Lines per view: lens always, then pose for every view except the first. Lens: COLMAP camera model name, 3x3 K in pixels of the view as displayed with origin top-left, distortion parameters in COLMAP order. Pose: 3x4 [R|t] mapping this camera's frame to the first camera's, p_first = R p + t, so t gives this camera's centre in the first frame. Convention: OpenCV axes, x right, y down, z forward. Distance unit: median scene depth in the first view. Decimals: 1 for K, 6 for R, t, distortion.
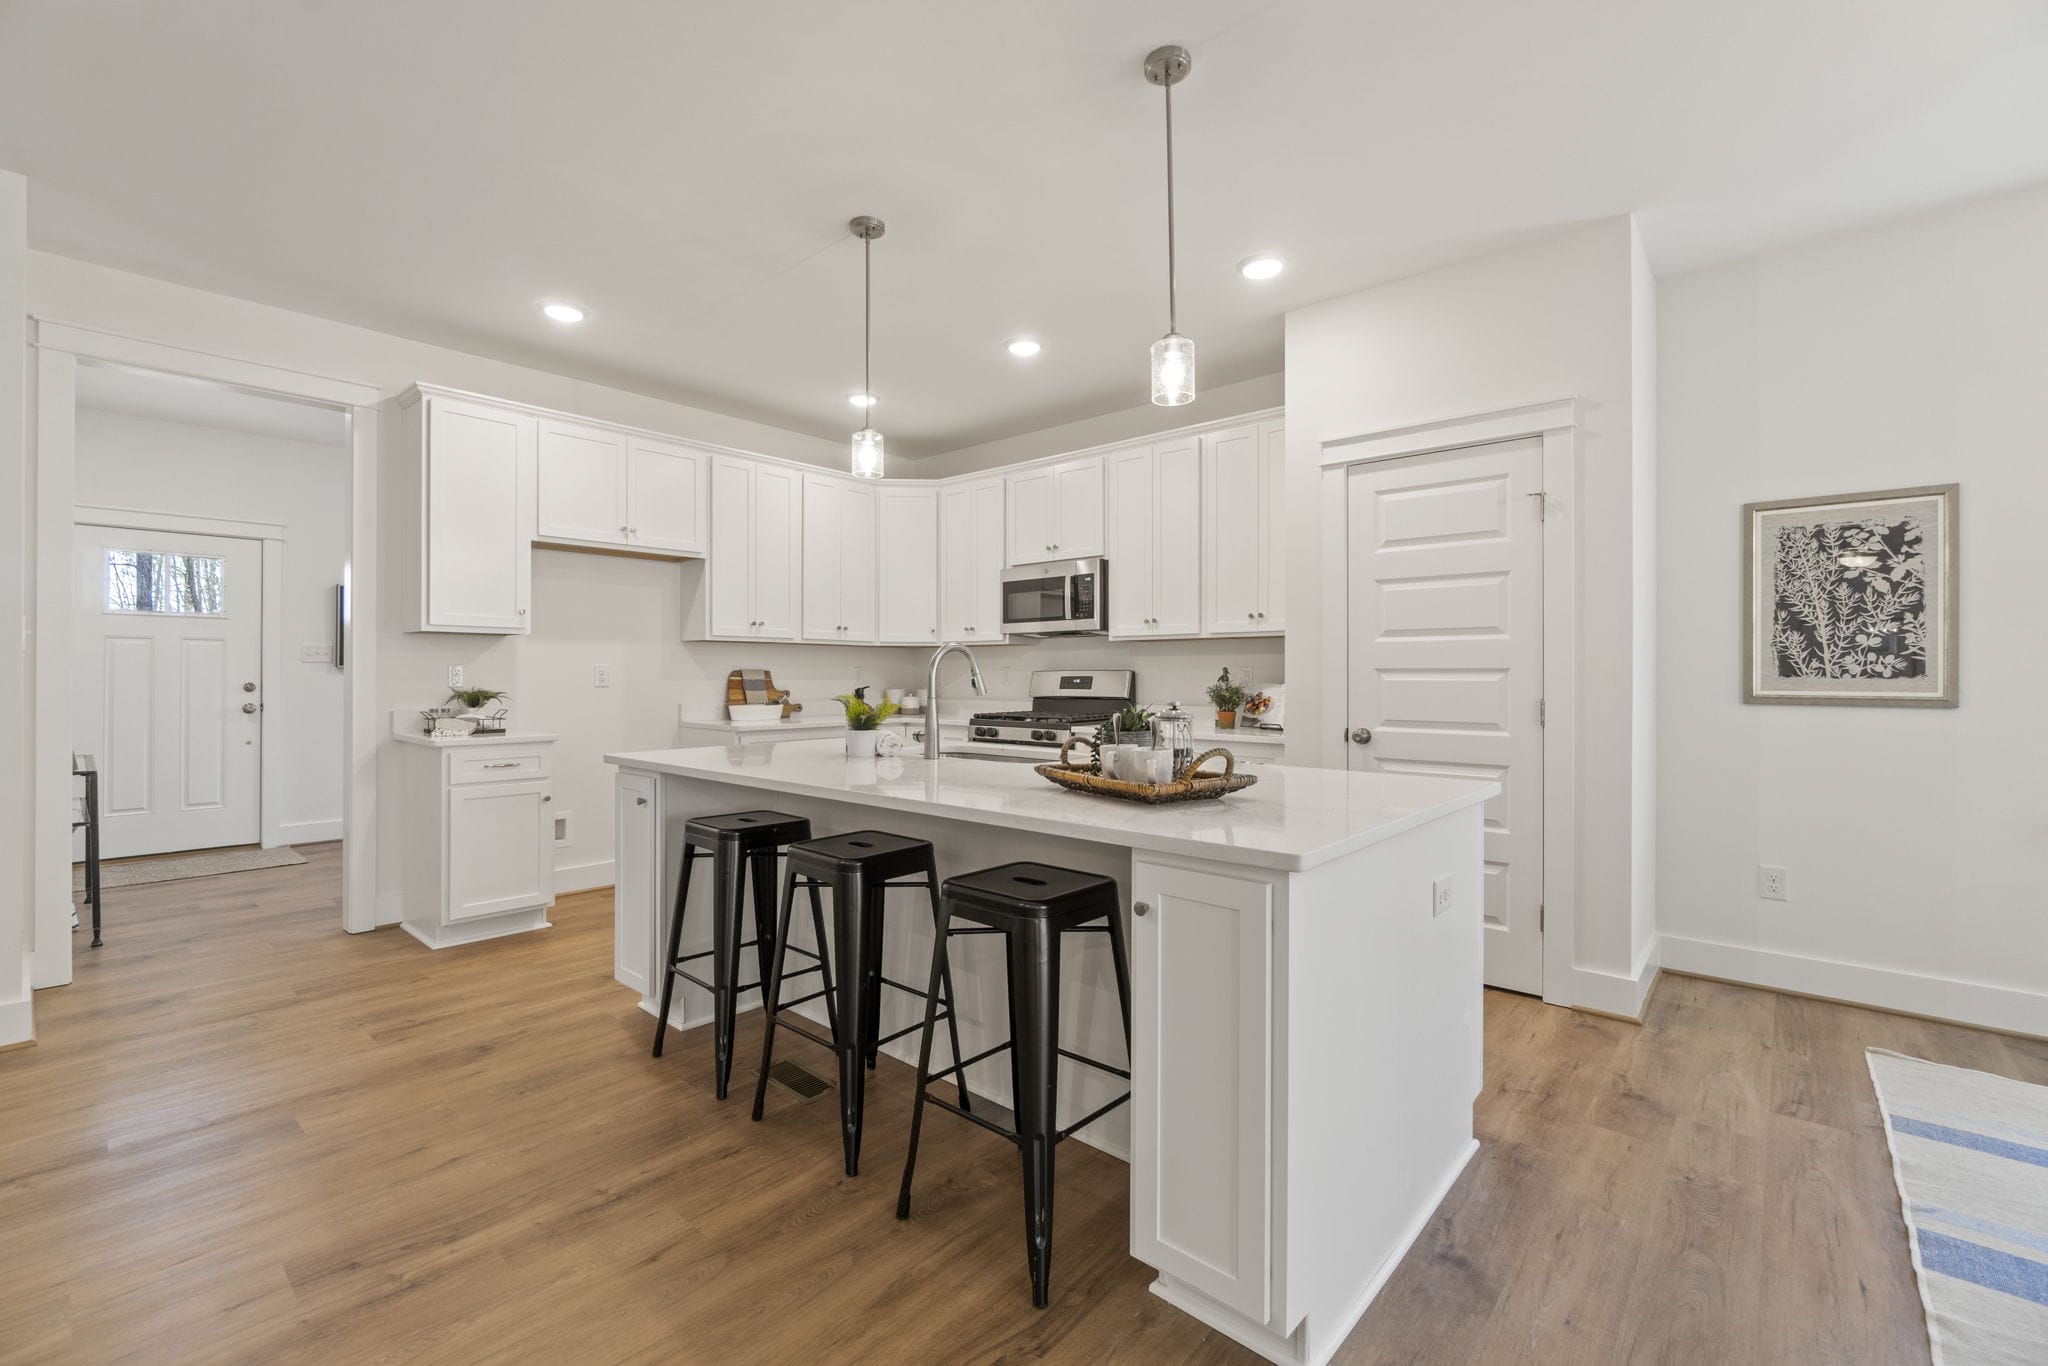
lens RADIAL K [[878.2, 0, 1013.5], [0, 878.2, 675.6], [0, 0, 1]] dist [-0.002009, 0.000026]
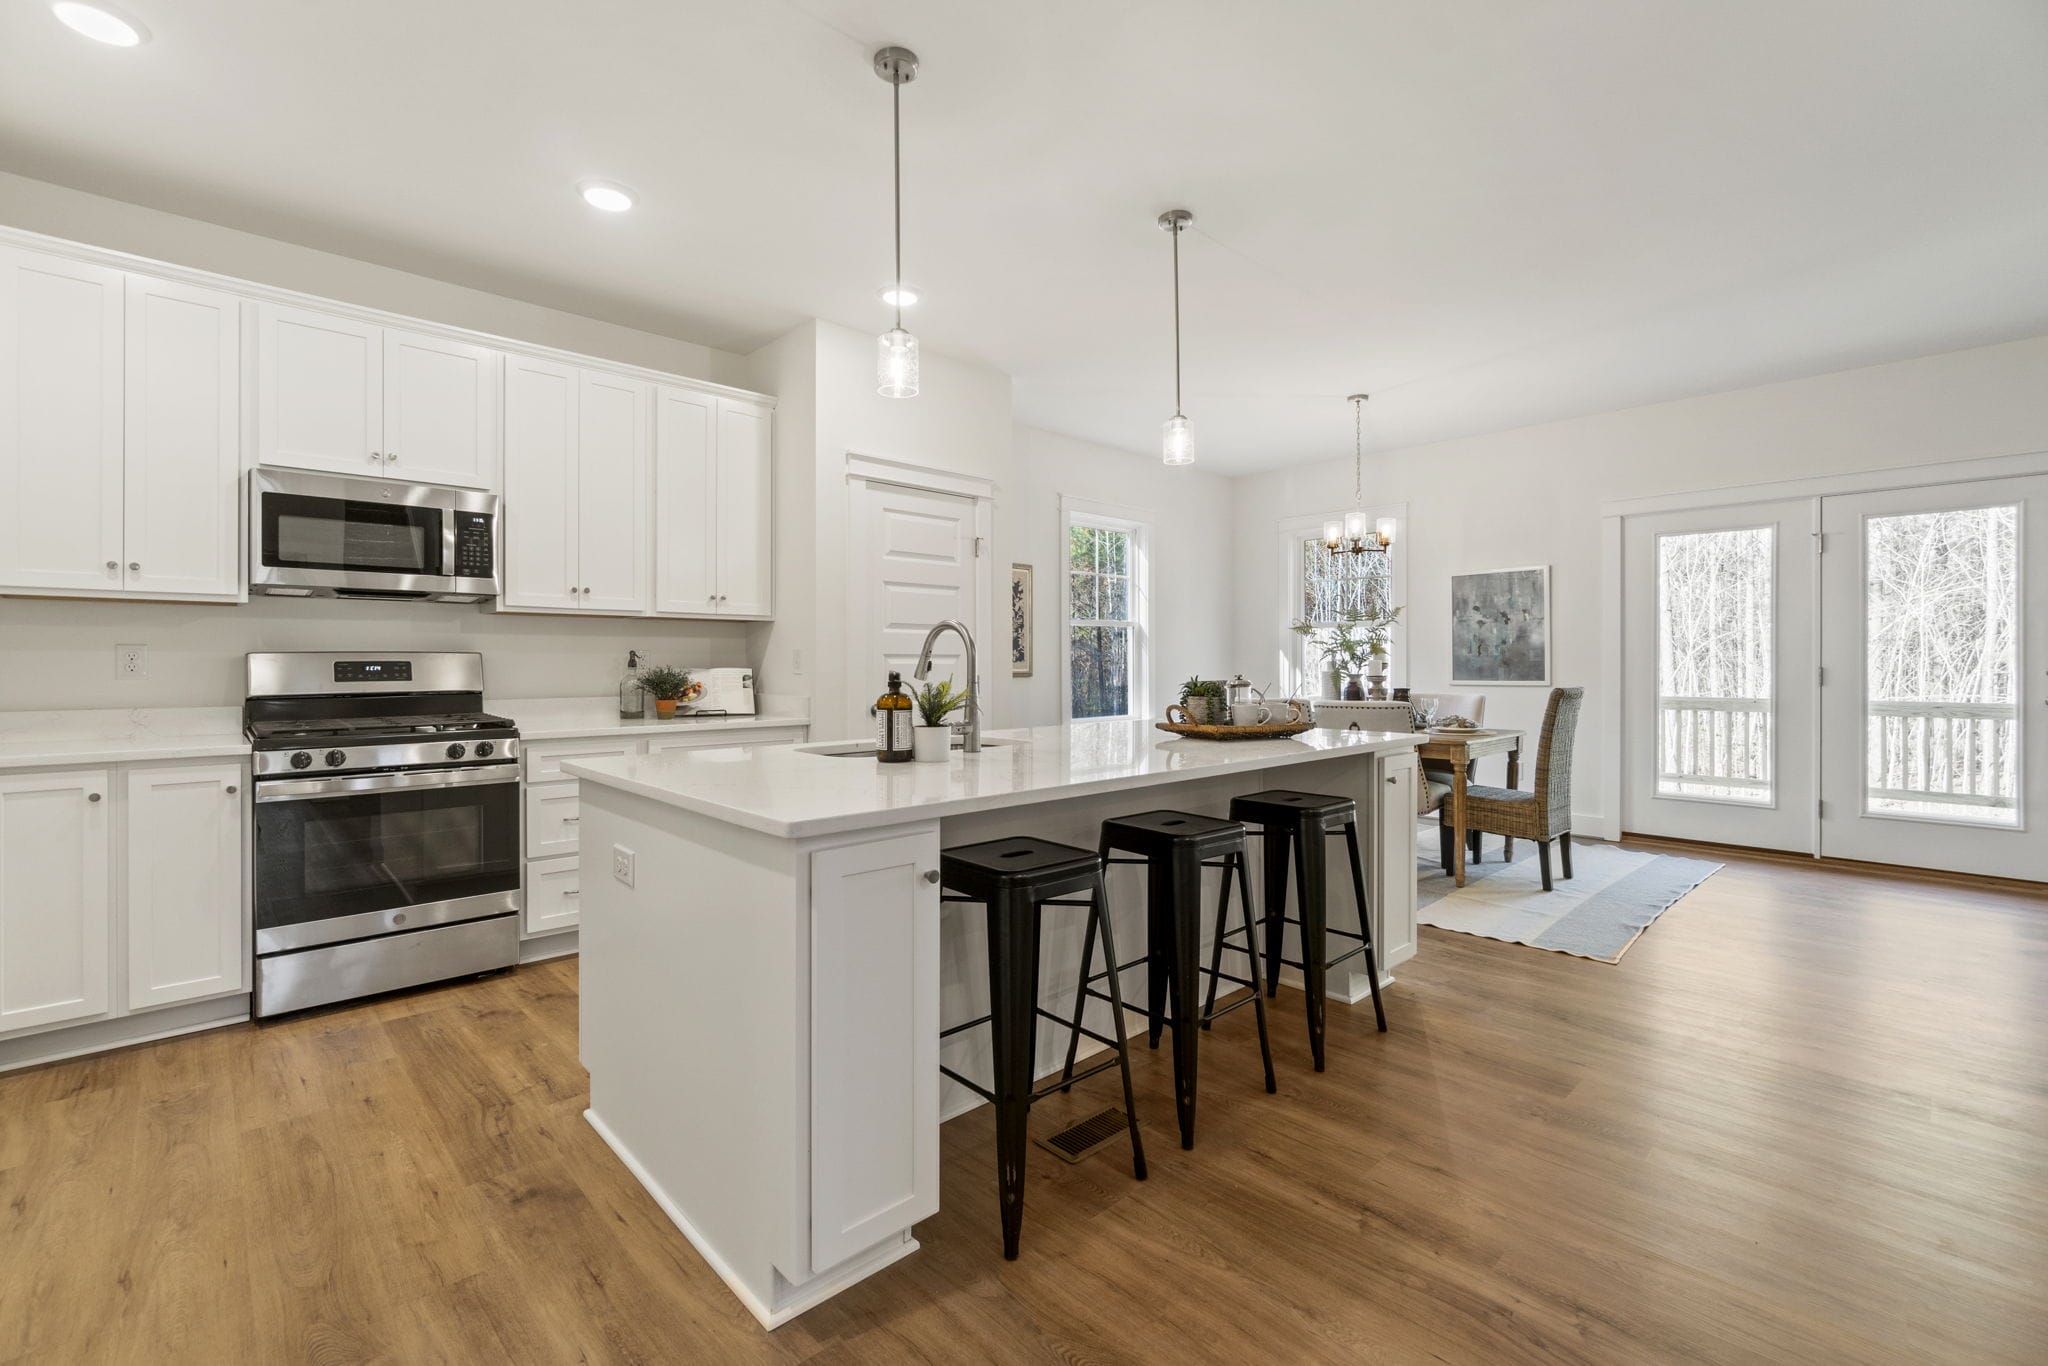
lens RADIAL K [[874.3, 0, 1013.6], [0, 874.3, 671.2], [0, 0, 1]] dist [-0.002944, -0.000047]
pose [[0.091647, -0.010353, 0.995738, -0.622106], [0.002384, 0.999945, 0.010177, 0.003155], [-0.995789, 0.001441, 0.091667, 0.568879]]
